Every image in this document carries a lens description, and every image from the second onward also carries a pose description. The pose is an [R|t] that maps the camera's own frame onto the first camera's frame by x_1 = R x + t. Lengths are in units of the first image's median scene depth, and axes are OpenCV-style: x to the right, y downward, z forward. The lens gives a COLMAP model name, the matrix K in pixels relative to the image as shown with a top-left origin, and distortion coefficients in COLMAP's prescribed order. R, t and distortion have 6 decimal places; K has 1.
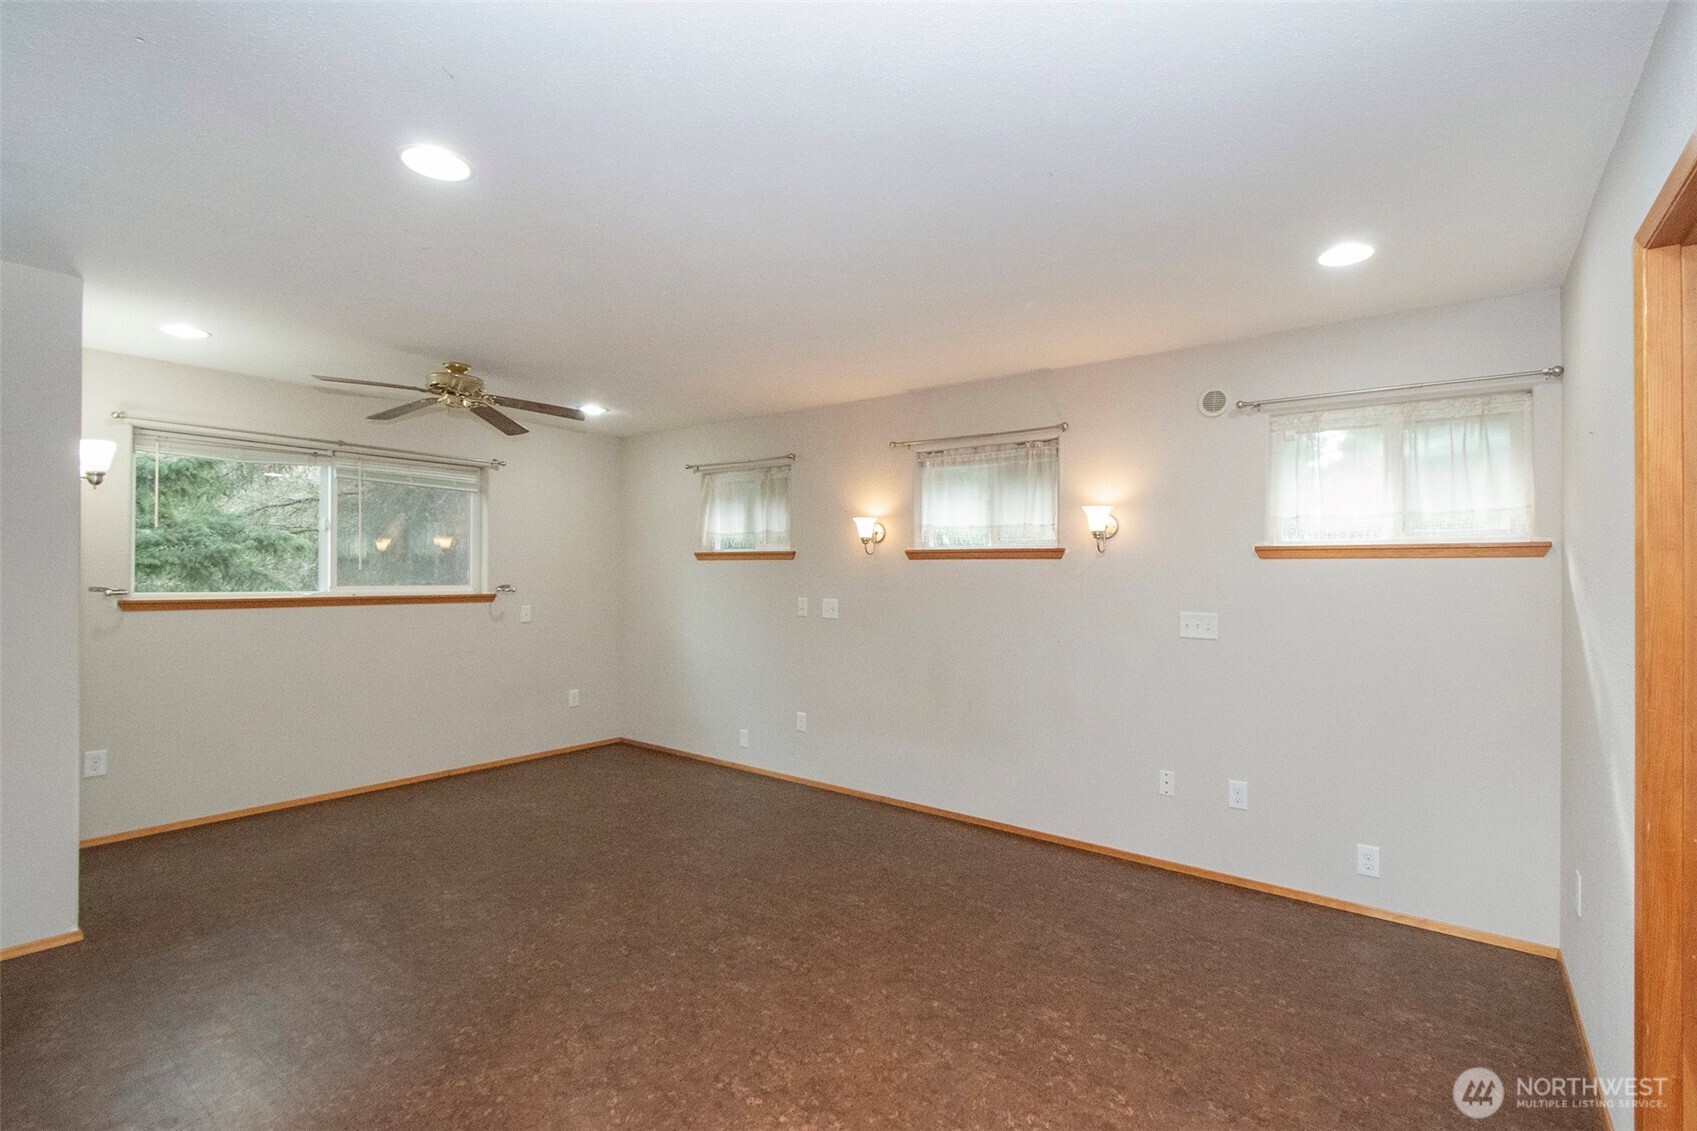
lens RADIAL K [[761.8, 0, 838.9], [0, 761.8, 565.0], [0, 0, 1]] dist [0.000978, -0.000672]
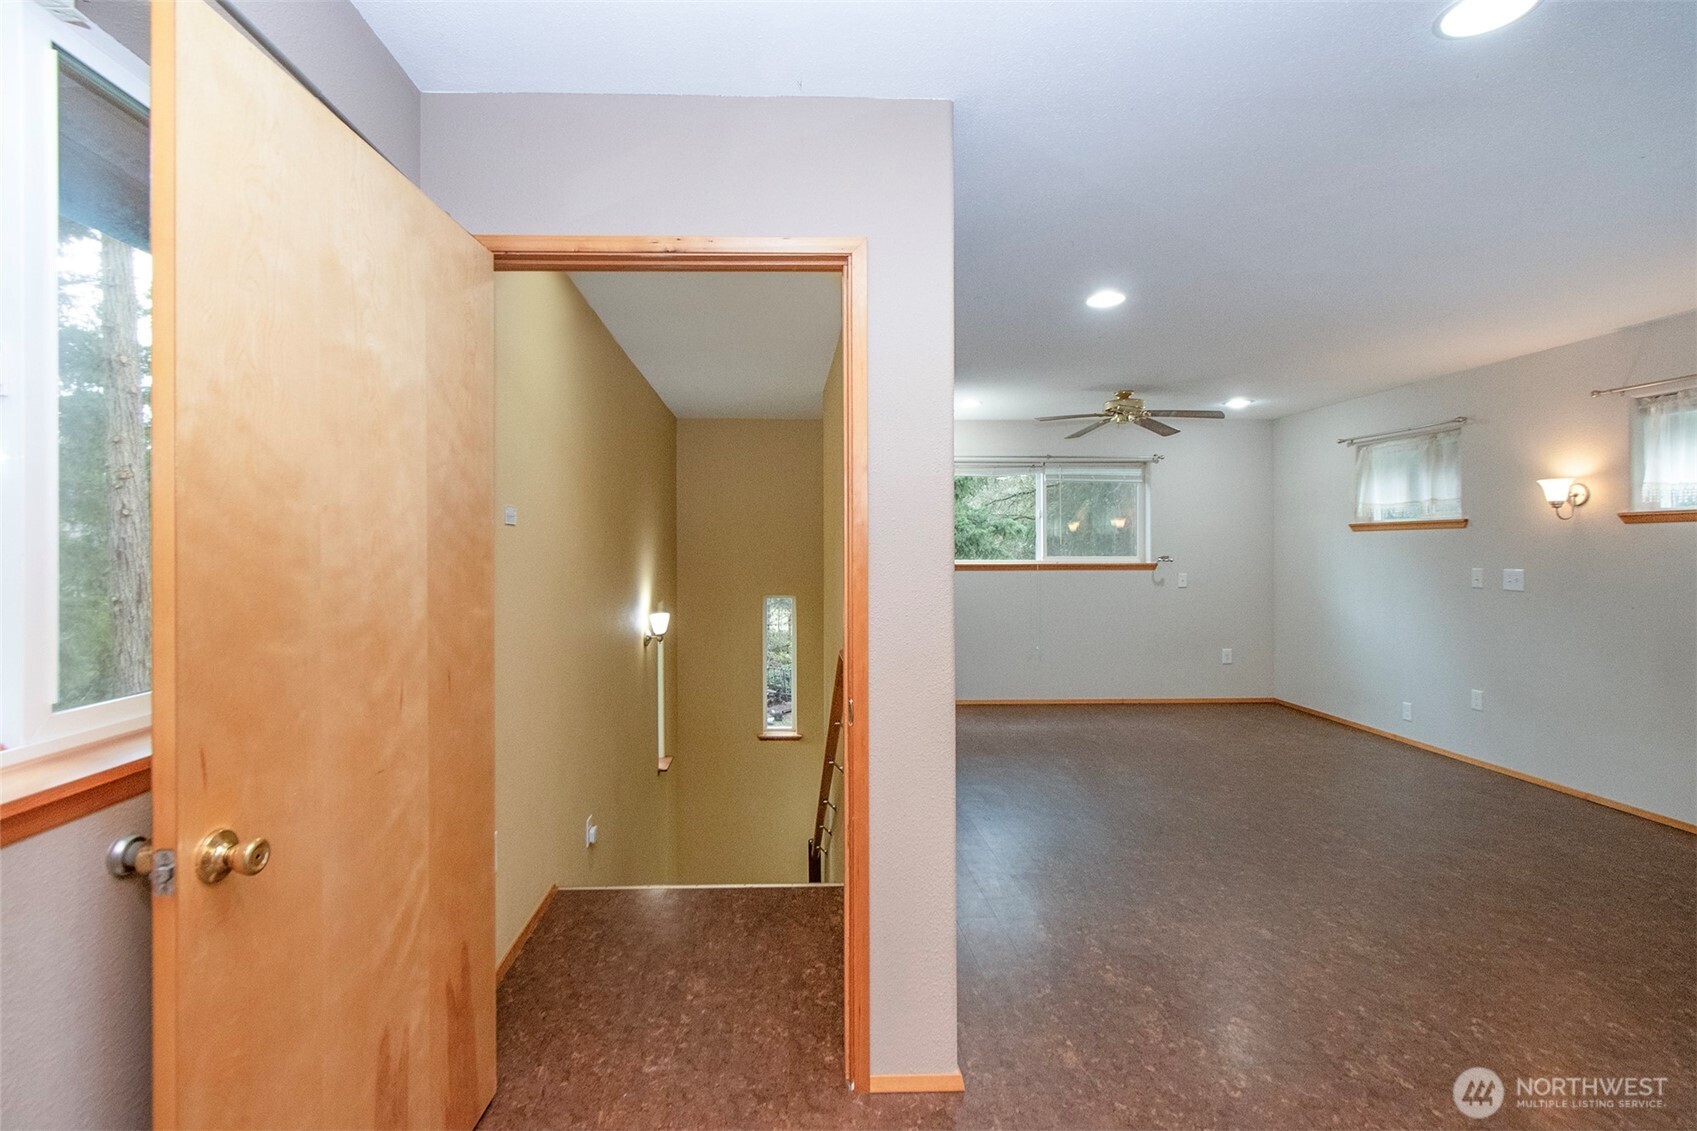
lens RADIAL K [[761.8, 0, 838.9], [0, 761.8, 565.0], [0, 0, 1]] dist [0.000978, -0.000672]
pose [[0.671374, 0.003670, -0.741110, 0.121567], [0.017681, 0.999624, 0.020968, 0.005491], [0.740908, -0.027181, 0.671056, -0.218154]]
